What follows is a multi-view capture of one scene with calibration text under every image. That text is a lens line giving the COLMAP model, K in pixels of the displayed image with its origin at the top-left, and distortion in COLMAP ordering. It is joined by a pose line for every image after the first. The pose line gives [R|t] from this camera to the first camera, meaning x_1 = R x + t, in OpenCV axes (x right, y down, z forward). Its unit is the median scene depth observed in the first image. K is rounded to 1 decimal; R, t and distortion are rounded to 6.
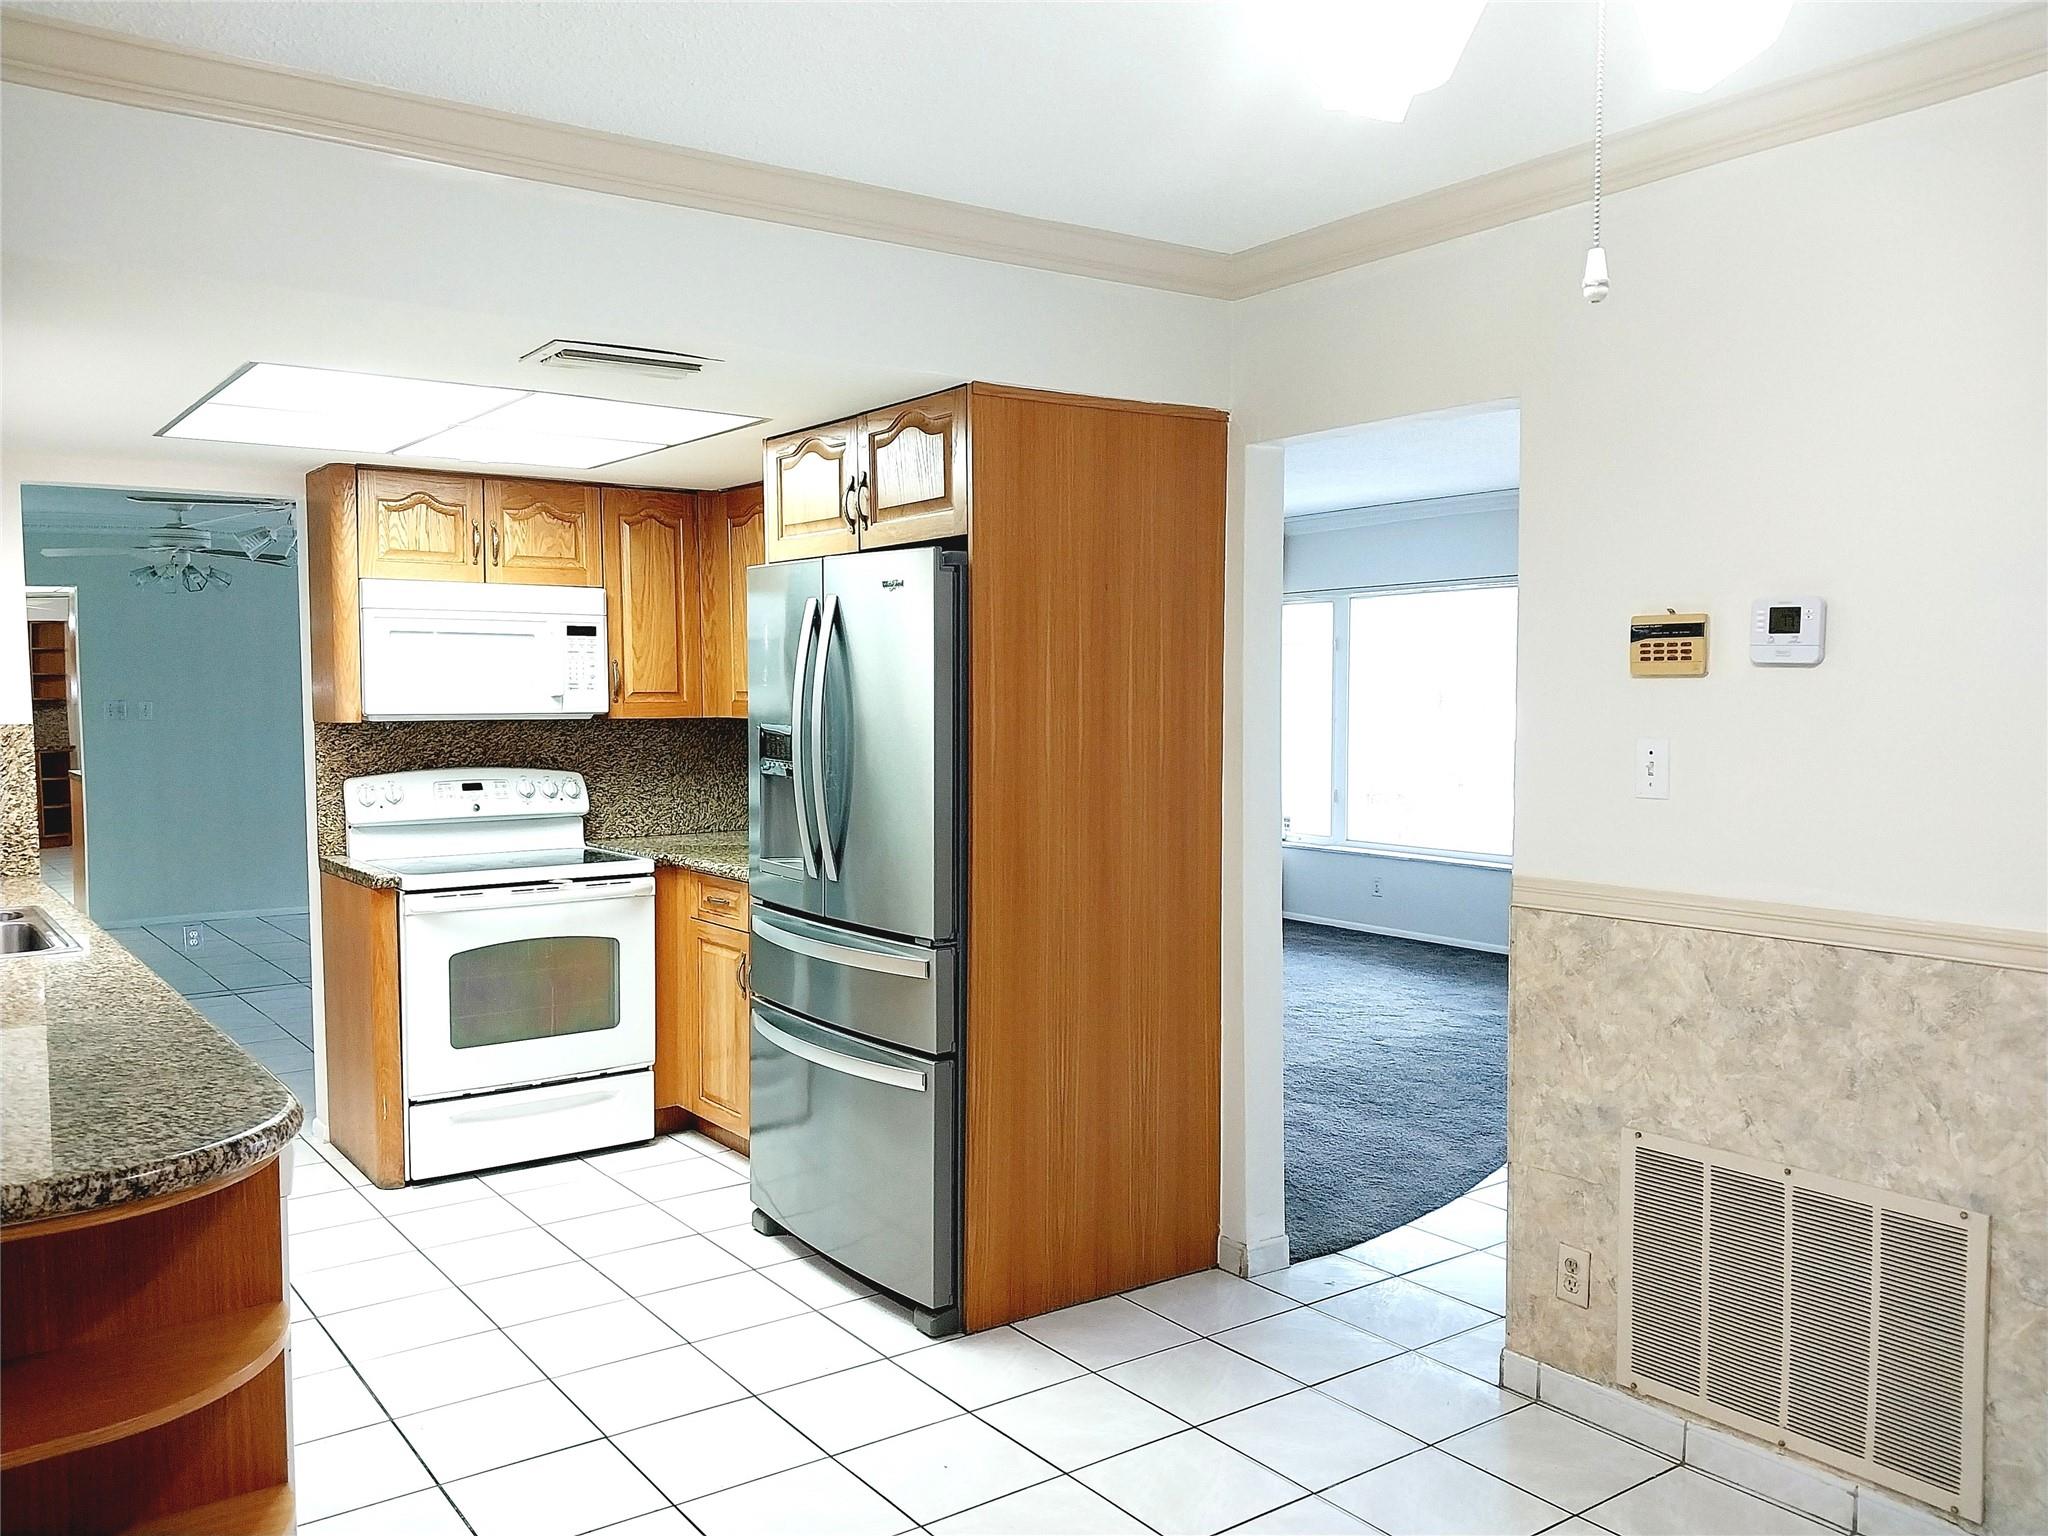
lens RADIAL K [[1594.4, 0, 1023.5], [0, 1594.4, 767.7], [0, 0, 1]] dist [0.007430, 0.000926]
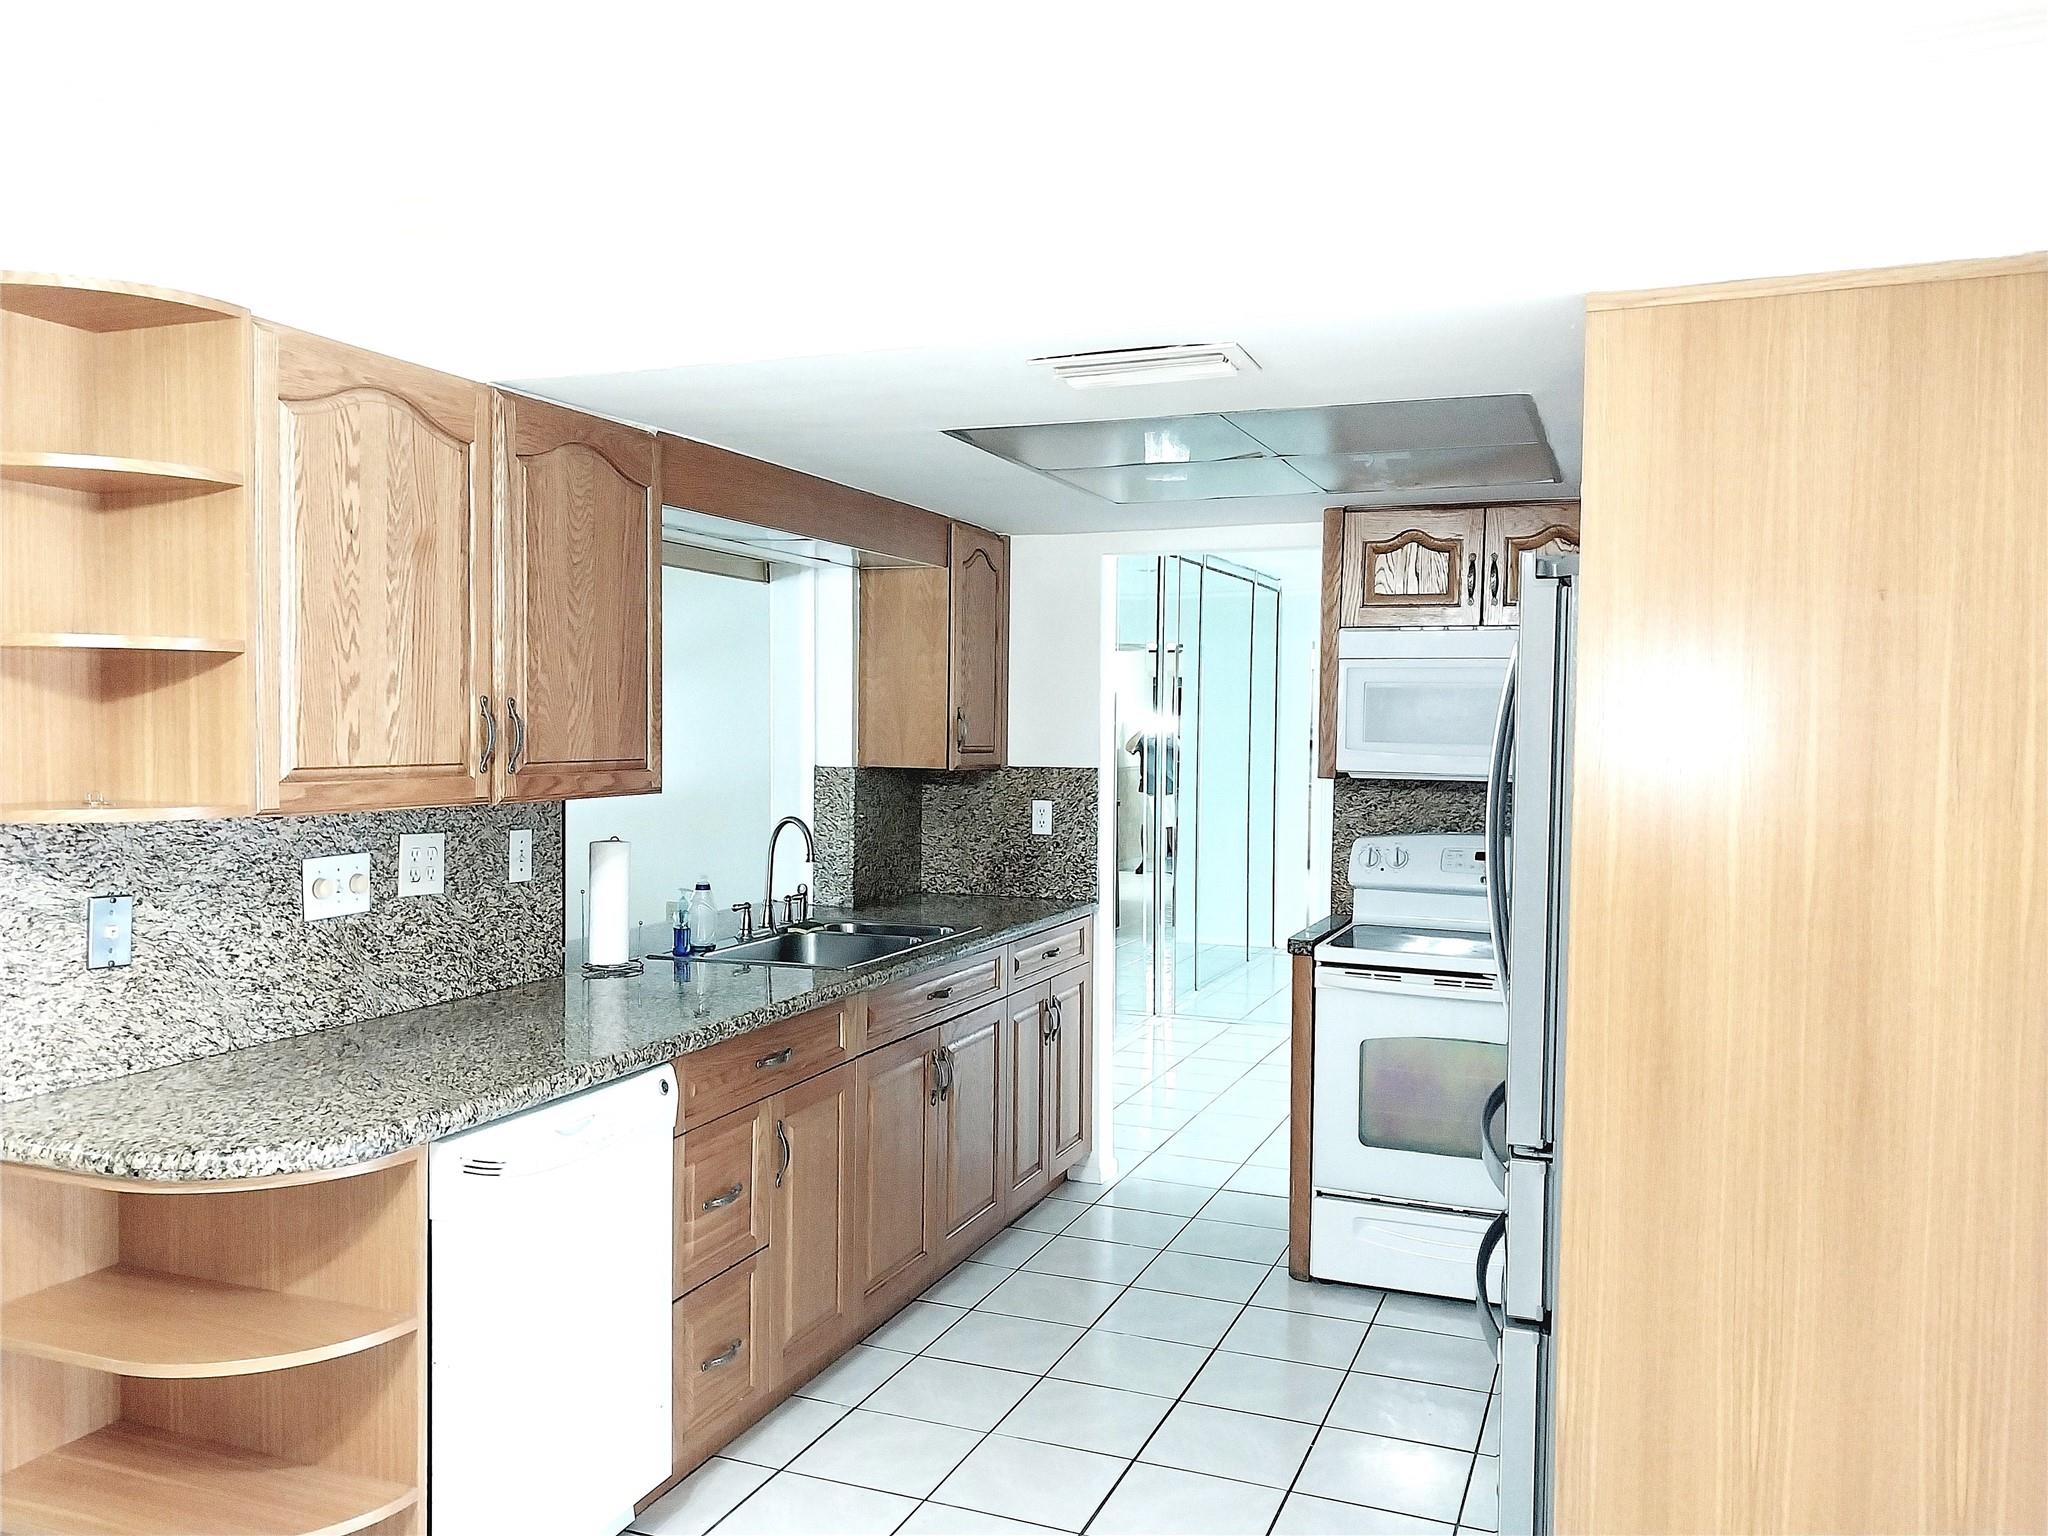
lens RADIAL K [[1594.4, 0, 1022.5], [0, 1594.4, 768.9], [0, 0, 1]] dist [0.007430, 0.000926]
pose [[0.522329, 0.036129, -0.851978, 0.304055], [-0.058707, 0.998255, 0.006339, -0.030209], [0.850721, 0.046706, 0.523539, 0.360142]]
